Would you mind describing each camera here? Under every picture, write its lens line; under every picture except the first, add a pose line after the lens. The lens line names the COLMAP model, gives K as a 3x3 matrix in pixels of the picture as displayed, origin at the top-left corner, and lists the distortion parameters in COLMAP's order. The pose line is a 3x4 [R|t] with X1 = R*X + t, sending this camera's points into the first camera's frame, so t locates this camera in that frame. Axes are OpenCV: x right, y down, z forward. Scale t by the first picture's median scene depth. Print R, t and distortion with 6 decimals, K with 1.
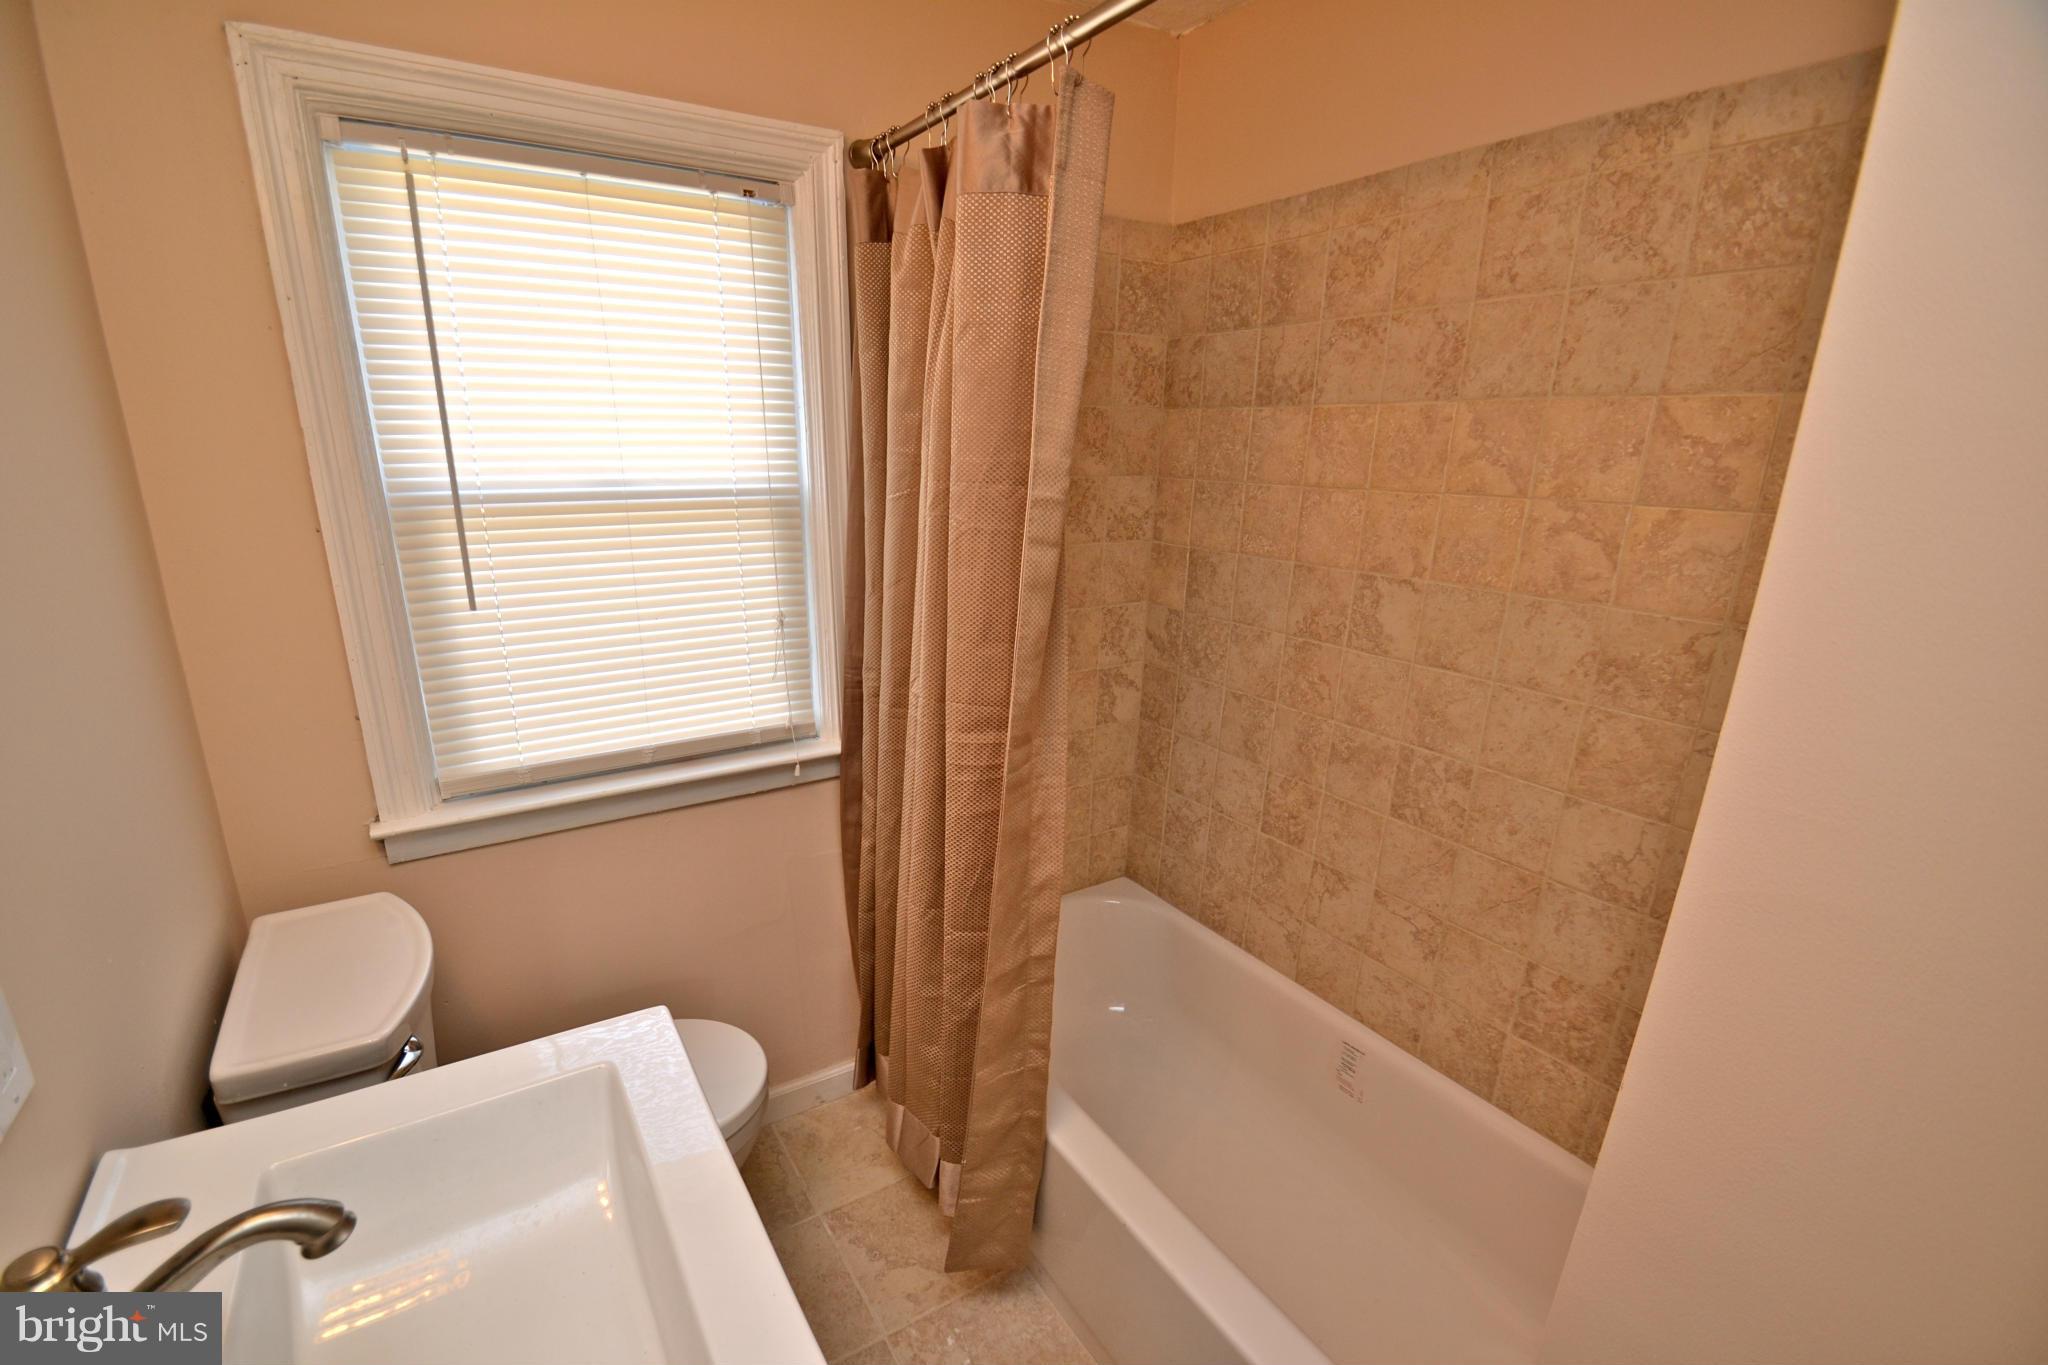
lens RADIAL K [[908.5, 0, 983.2], [0, 908.5, 734.1], [0, 0, 1]] dist [0.023053, -0.024698]
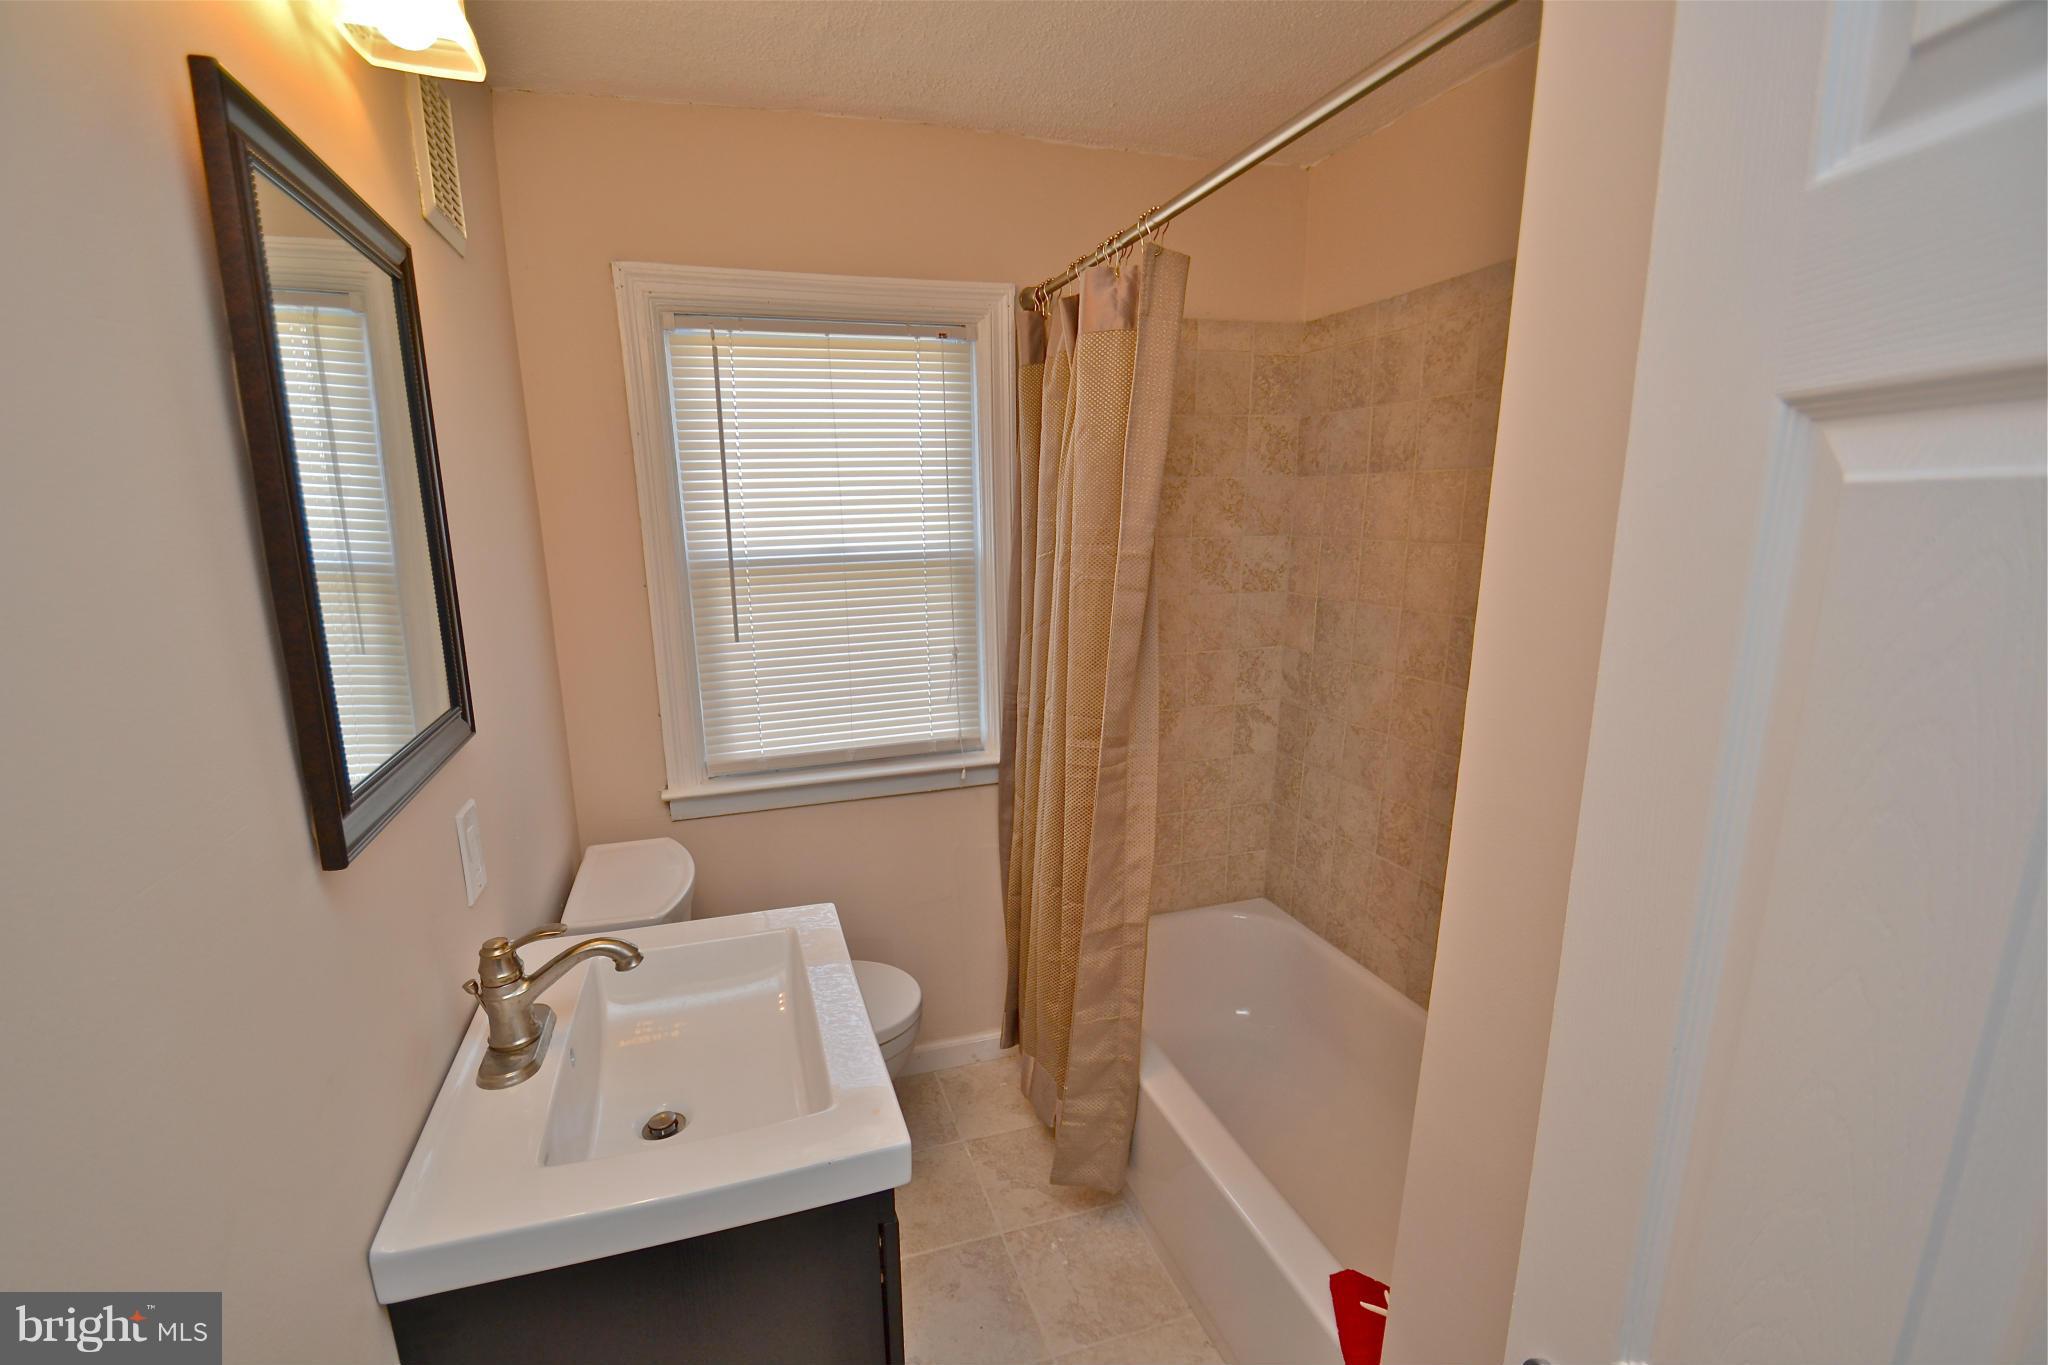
lens RADIAL K [[908.5, 0, 983.2], [0, 908.5, 734.1], [0, 0, 1]] dist [0.023053, -0.024698]
pose [[0.967275, 0.032306, -0.251666, 0.136849], [-0.048893, 0.997004, -0.059938, 0.059810], [0.248975, 0.070281, 0.965956, -0.206605]]
